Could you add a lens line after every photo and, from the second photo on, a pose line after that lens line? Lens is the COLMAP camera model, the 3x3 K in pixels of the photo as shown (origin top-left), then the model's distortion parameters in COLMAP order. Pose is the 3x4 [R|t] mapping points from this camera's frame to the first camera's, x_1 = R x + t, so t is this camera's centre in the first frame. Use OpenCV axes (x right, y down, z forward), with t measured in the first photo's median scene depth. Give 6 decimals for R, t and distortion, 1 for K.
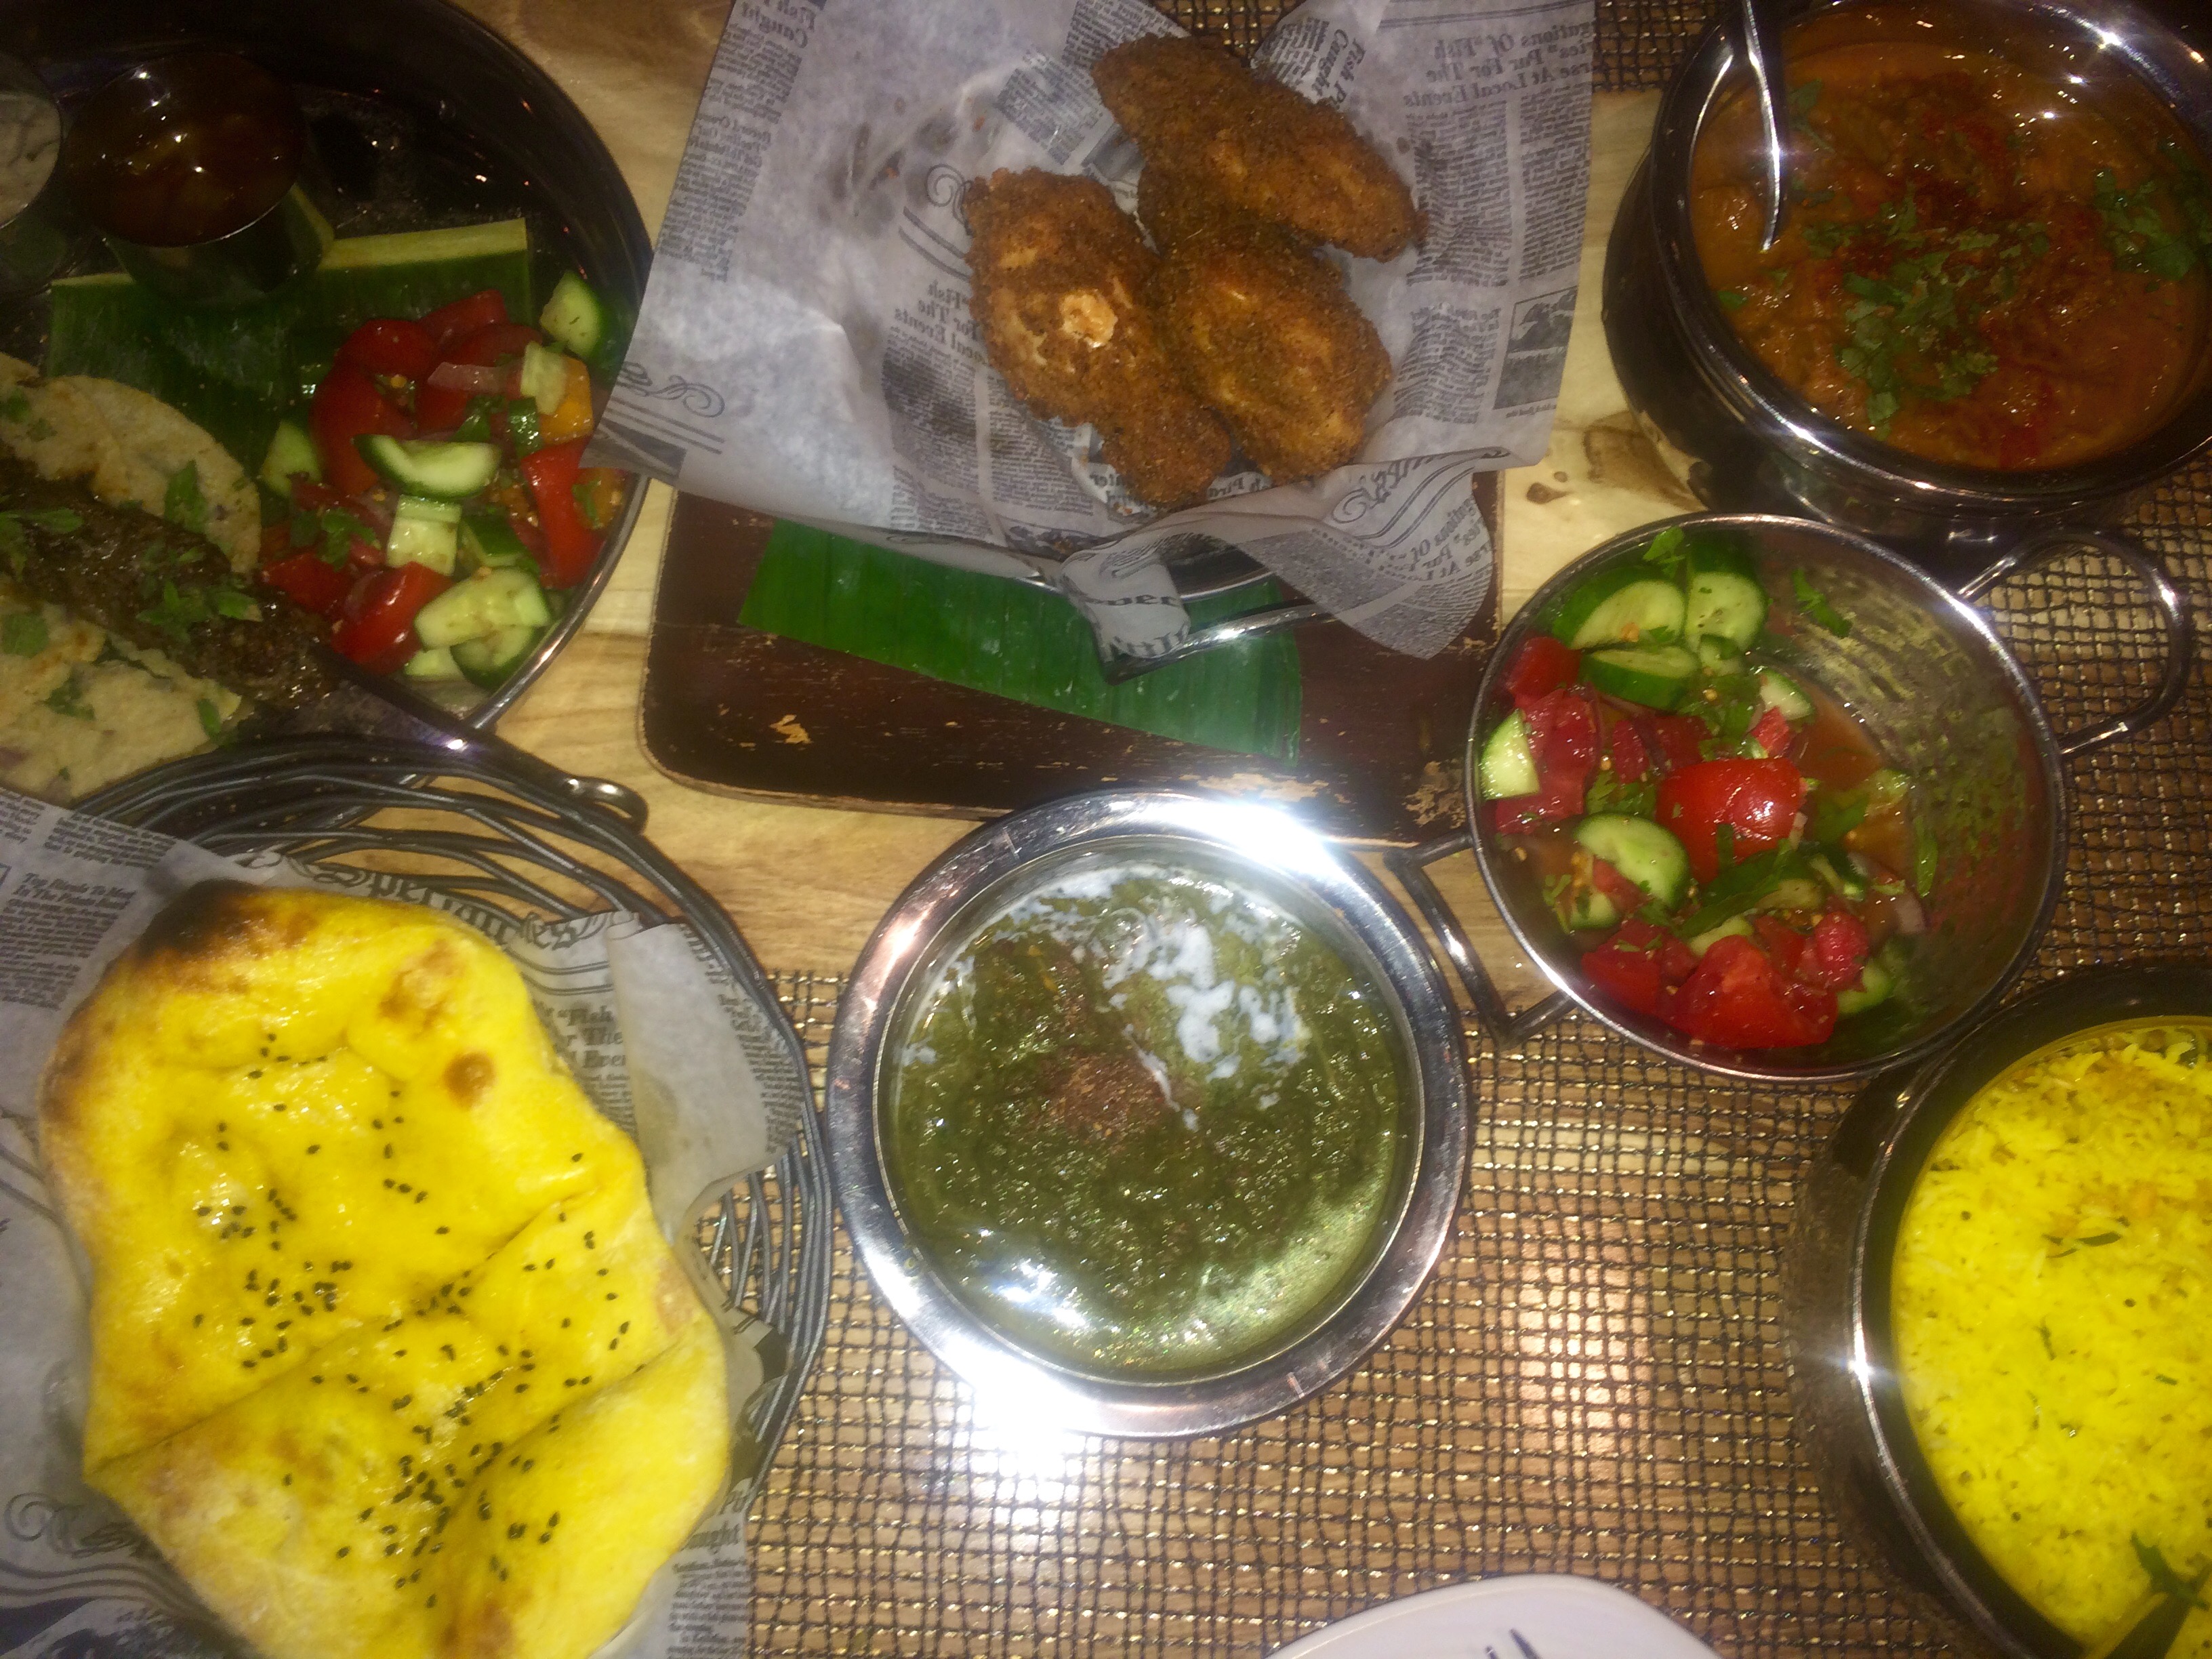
lens RADIAL K [[1884.0, 0, 1097.8], [0, 1884.0, 838.4], [0, 0, 1]] dist [0.067709, -0.028945]
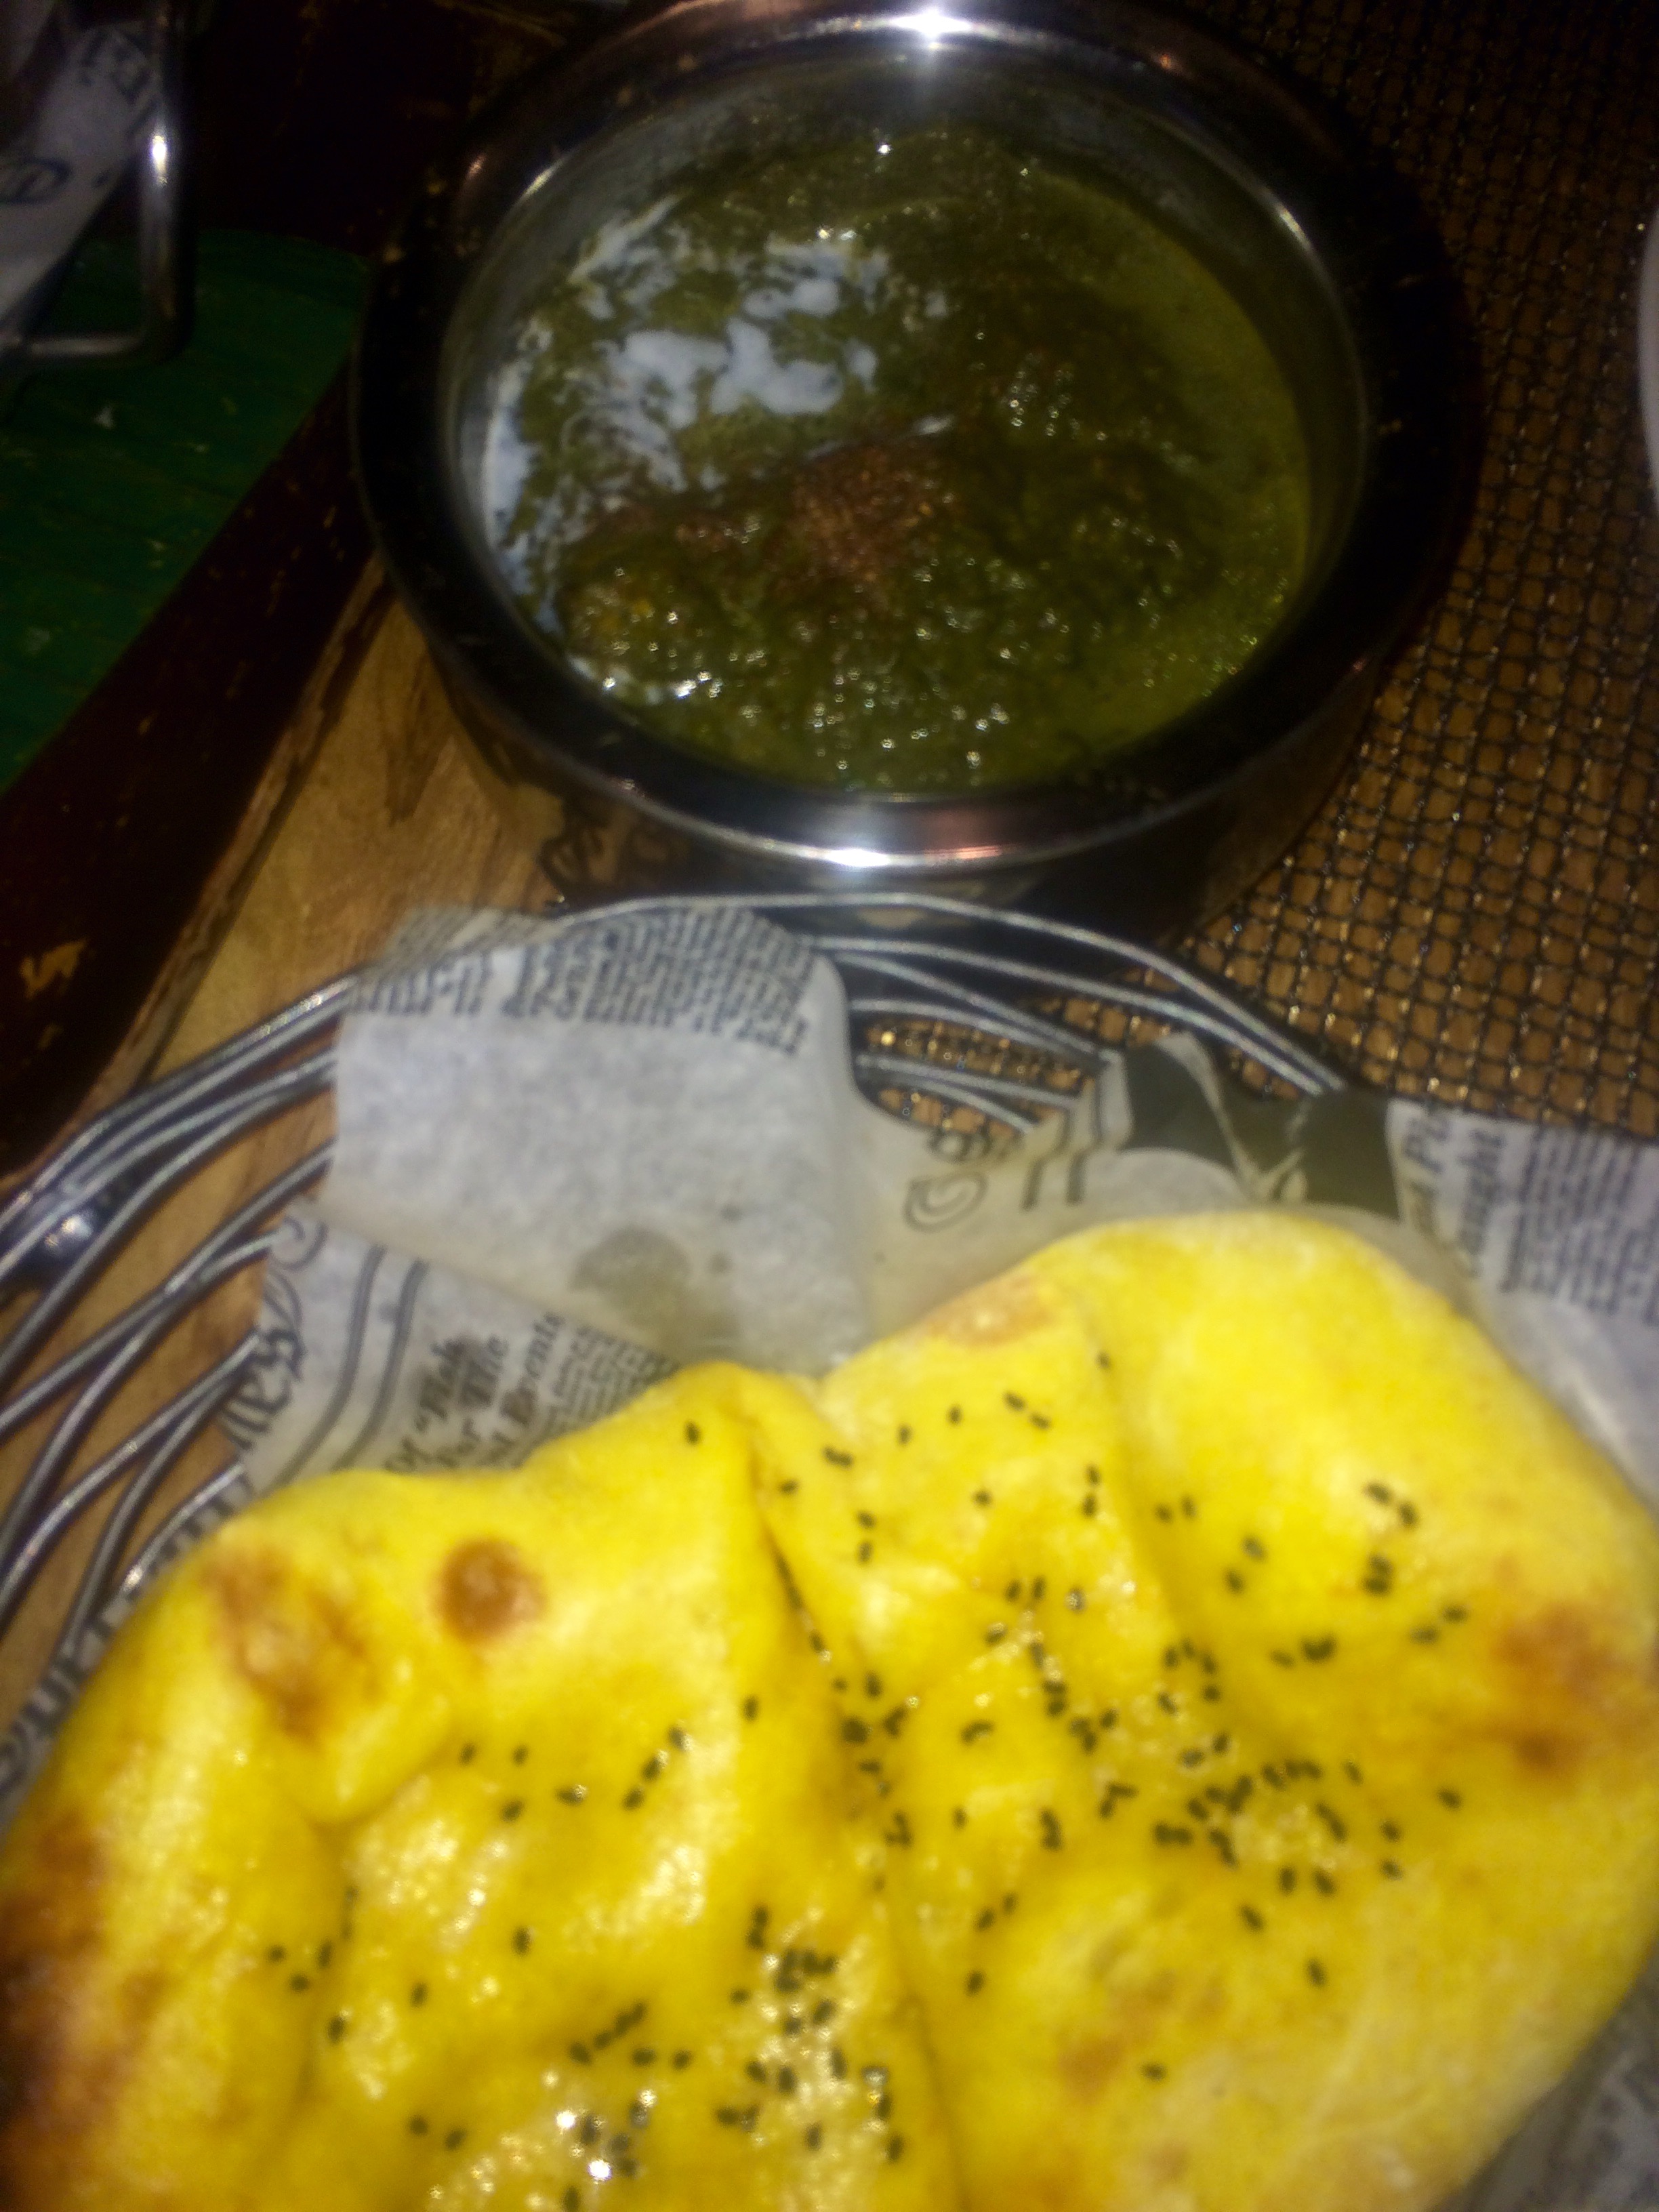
lens RADIAL K [[1884.0, 0, 814.9], [0, 1884.0, 1095.3], [0, 0, 1]] dist [0.067709, -0.028945]
pose [[0.268102, -0.920420, 0.284514, -0.331931], [0.929497, 0.324778, 0.174797, 0.075189], [-0.253291, 0.217592, 0.942601, 0.461381]]
